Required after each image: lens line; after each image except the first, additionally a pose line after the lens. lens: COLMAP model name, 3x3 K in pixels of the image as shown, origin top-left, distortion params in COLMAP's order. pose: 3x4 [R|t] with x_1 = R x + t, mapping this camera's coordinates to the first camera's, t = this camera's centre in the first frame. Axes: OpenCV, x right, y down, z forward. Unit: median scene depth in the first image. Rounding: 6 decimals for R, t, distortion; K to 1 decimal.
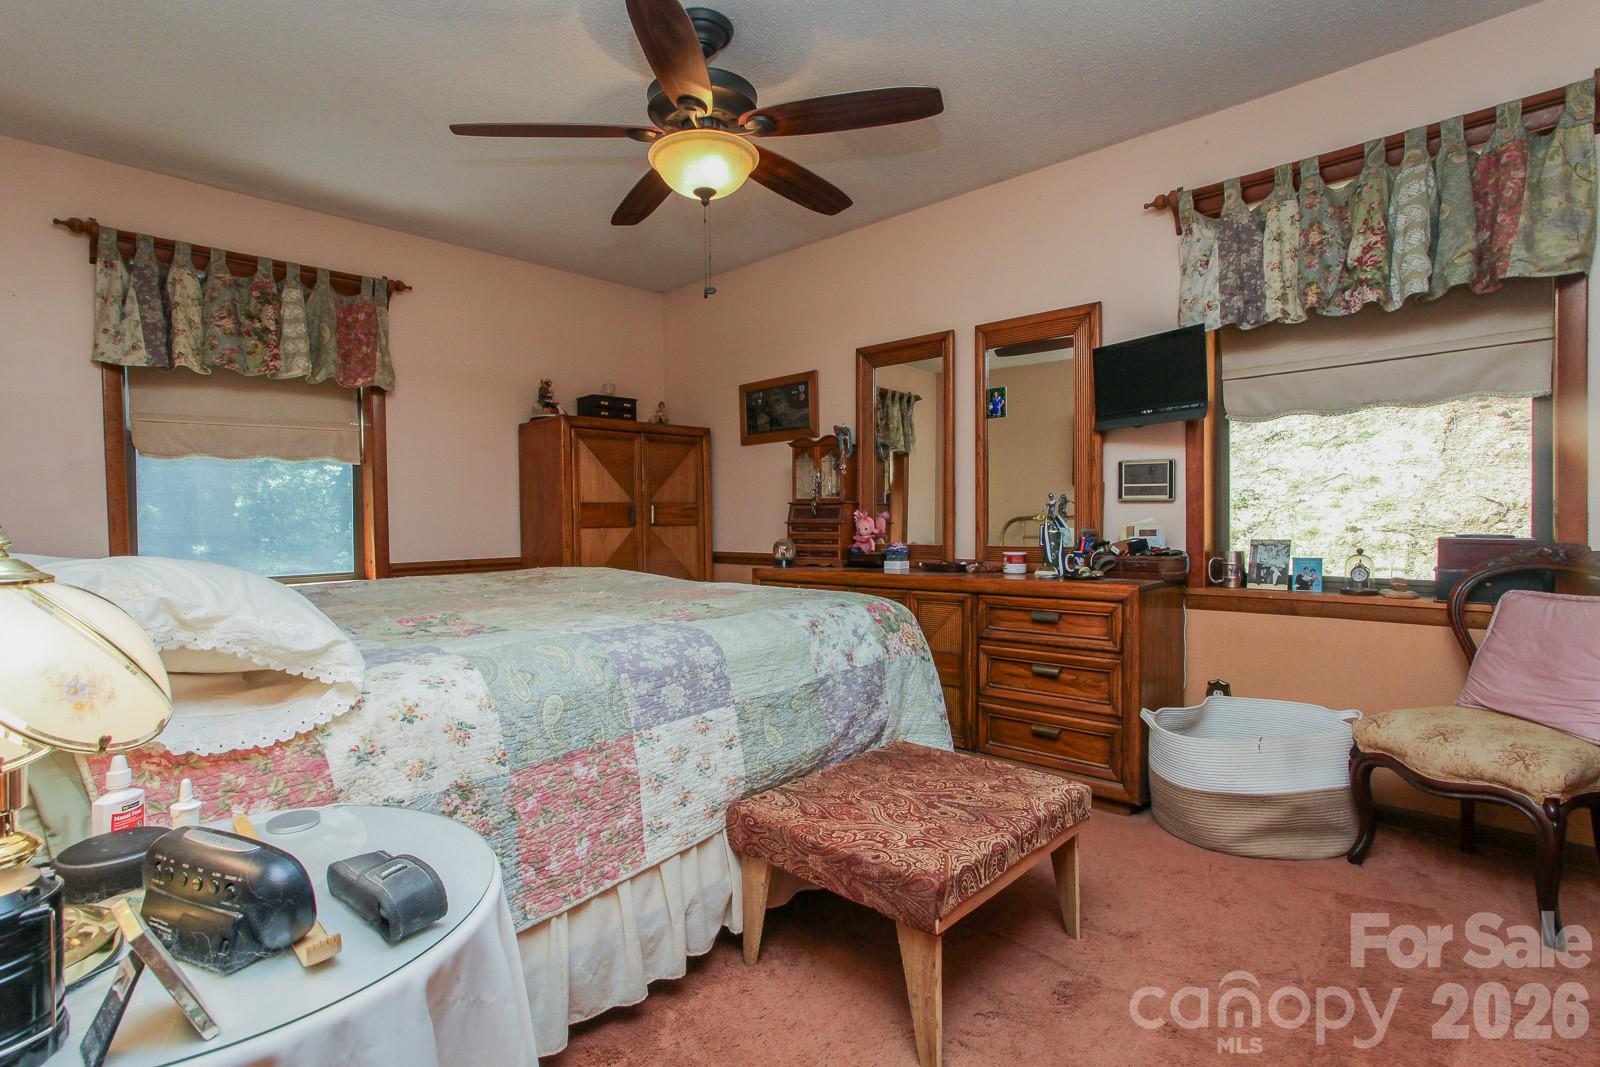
lens RADIAL K [[776.4, 0, 801.1], [0, 776.4, 529.6], [0, 0, 1]] dist [-0.038282, 0.016534]
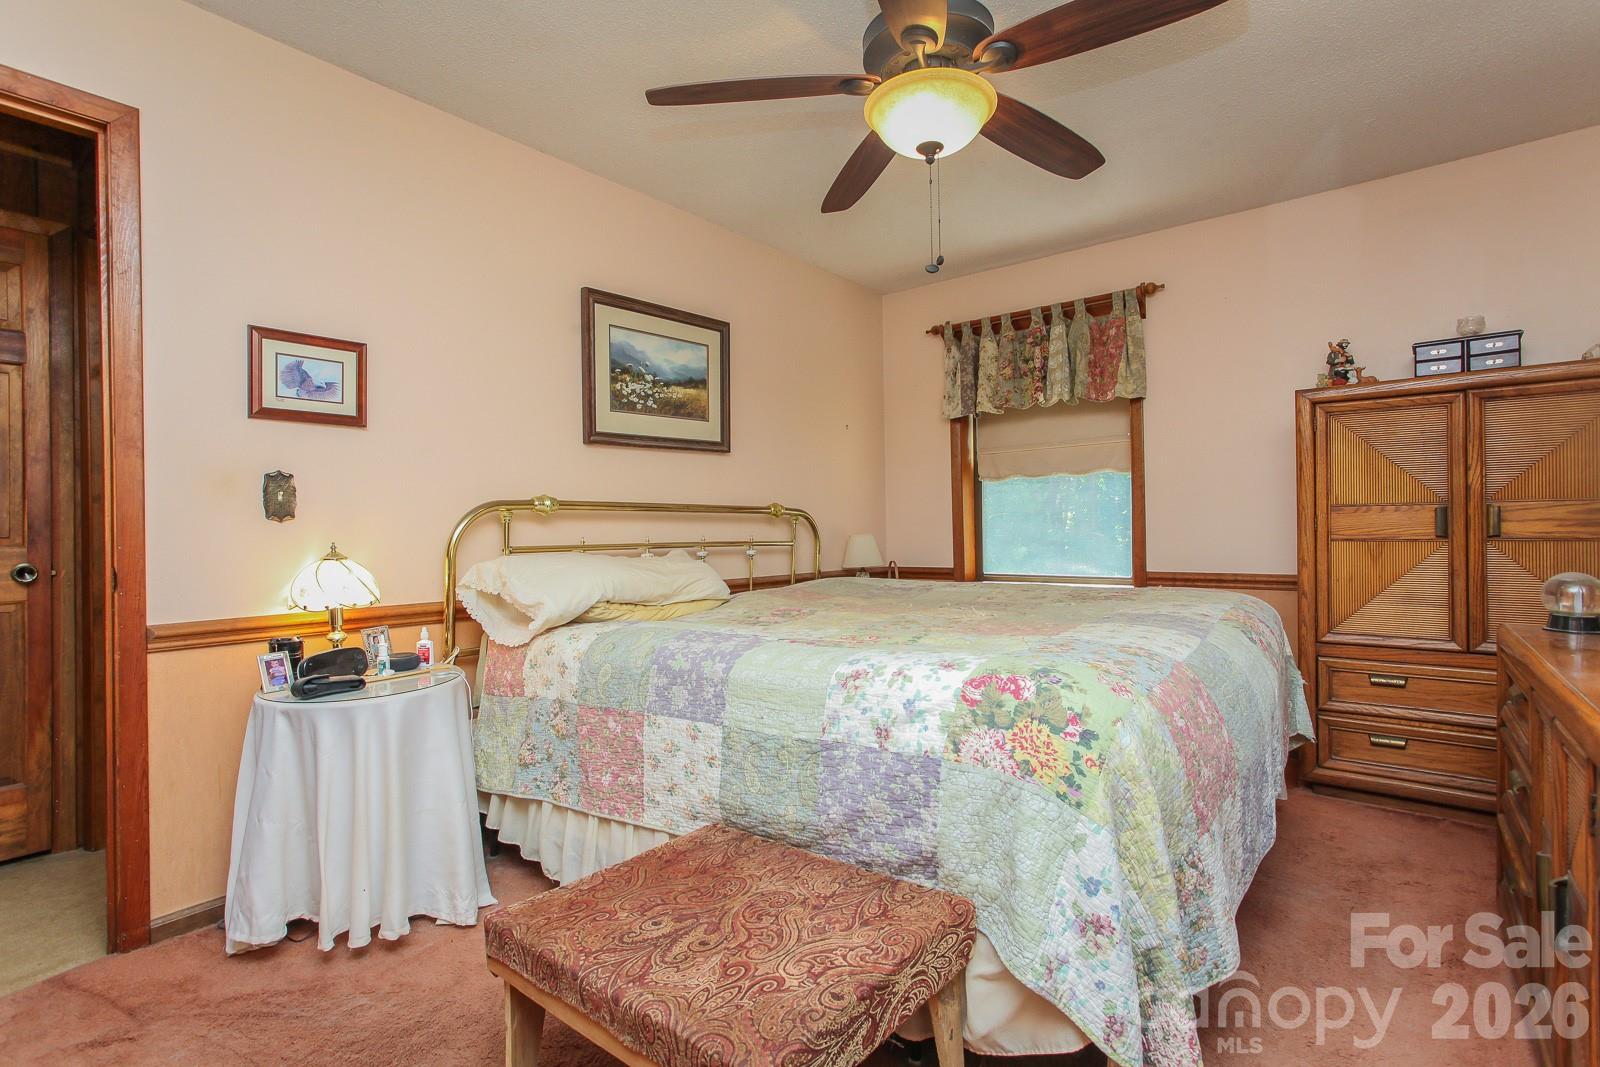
lens RADIAL K [[776.4, 0, 800.7], [0, 776.4, 532.4], [0, 0, 1]] dist [-0.038282, 0.016534]
pose [[0.072091, 0.014558, -0.997292, 0.524660], [-0.002547, 0.999893, 0.014412, -0.022093], [0.997395, 0.001501, 0.072120, 0.591485]]
